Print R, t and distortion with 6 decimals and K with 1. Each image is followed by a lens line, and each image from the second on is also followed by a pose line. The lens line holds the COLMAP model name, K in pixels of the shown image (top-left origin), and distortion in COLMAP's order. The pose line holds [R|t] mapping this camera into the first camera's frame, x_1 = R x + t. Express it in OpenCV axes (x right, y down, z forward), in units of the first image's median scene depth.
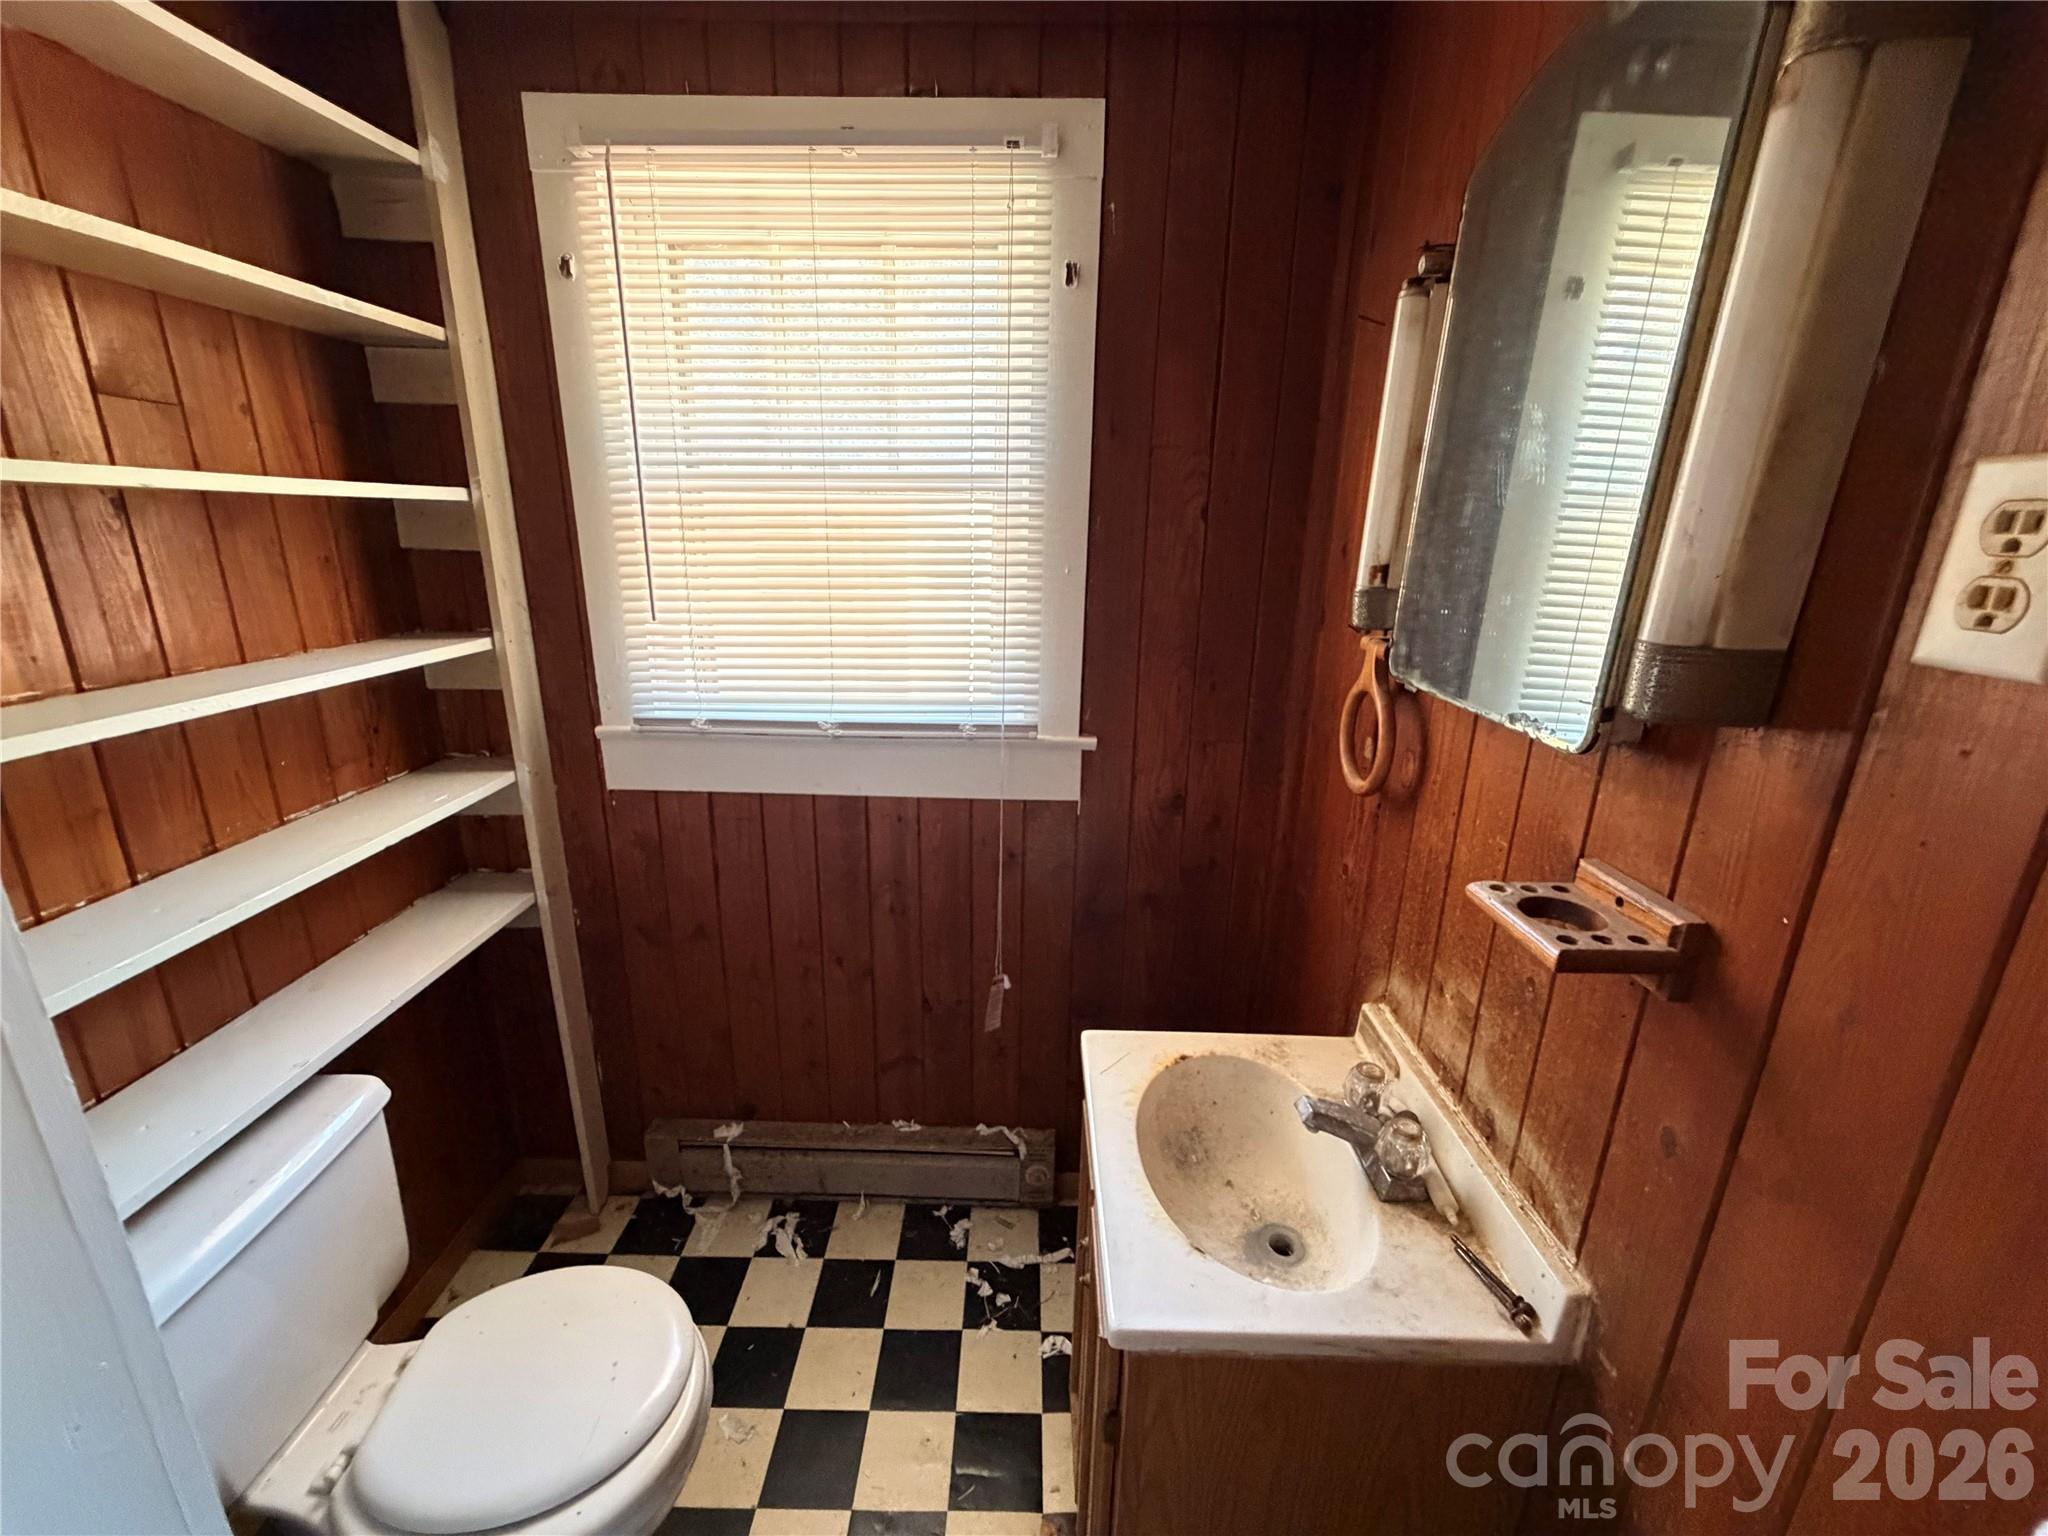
lens RADIAL K [[823.5, 0, 1024.0], [0, 823.5, 768.0], [0, 0, 1]] dist [0.001521, 0.007977]
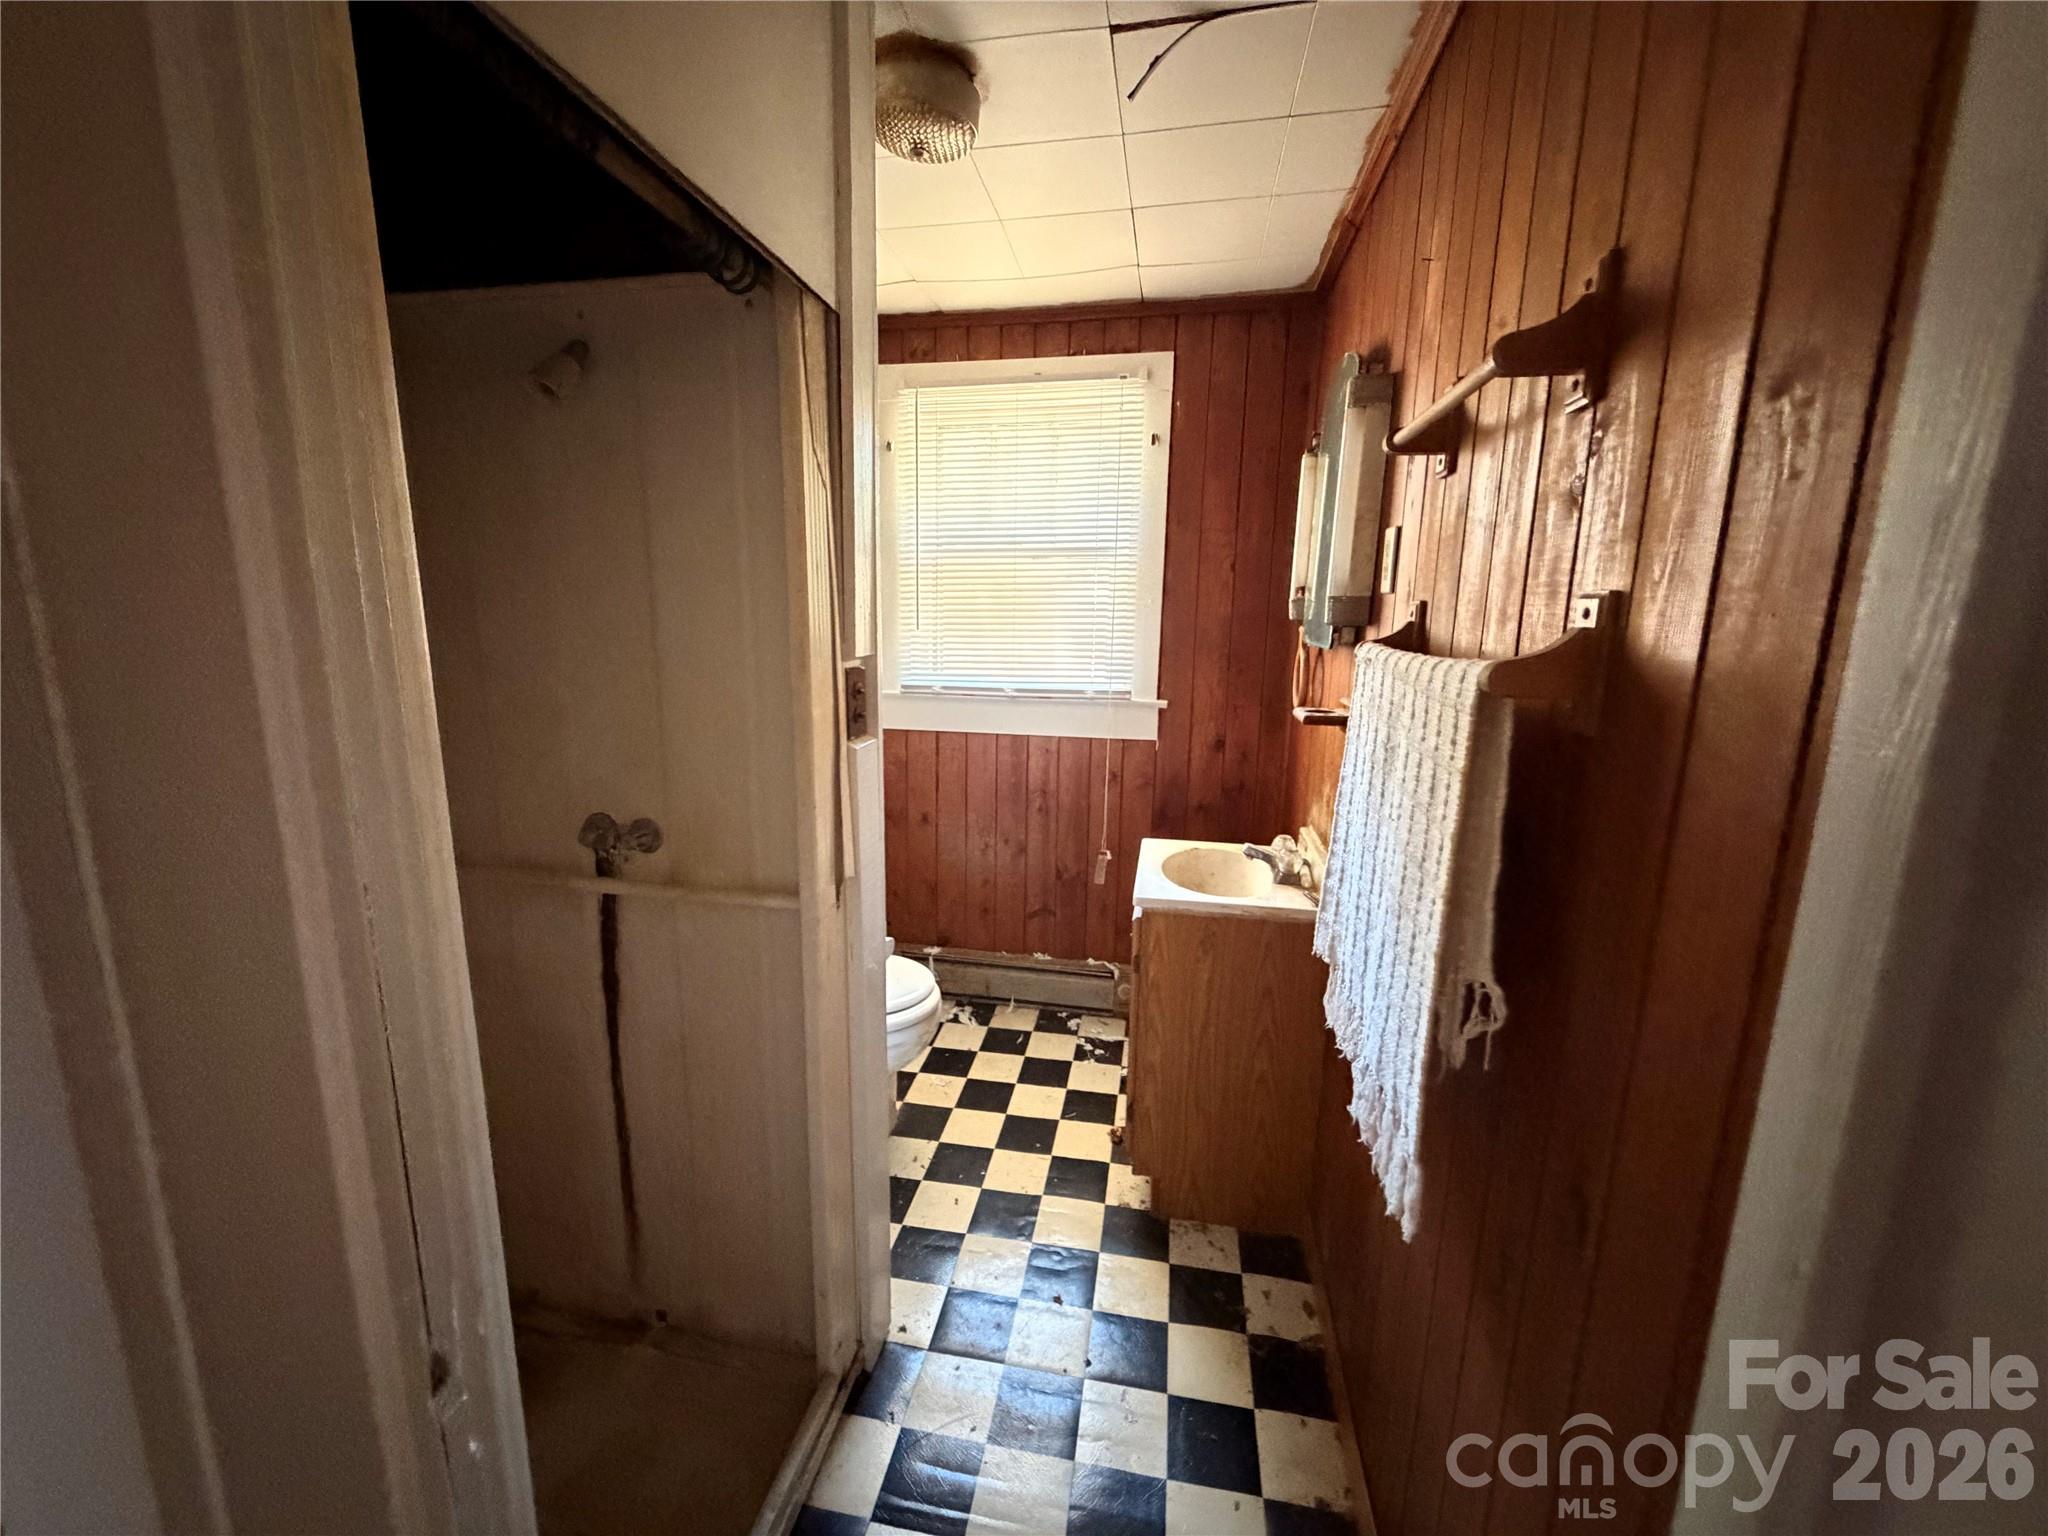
lens RADIAL K [[823.5, 0, 1024.0], [0, 823.5, 768.0], [0, 0, 1]] dist [0.001521, 0.007977]
pose [[0.985315, 0.029283, -0.168219, 0.083174], [-0.045046, 0.994862, -0.090668, 0.251243], [0.164699, 0.096914, 0.981571, -0.635123]]
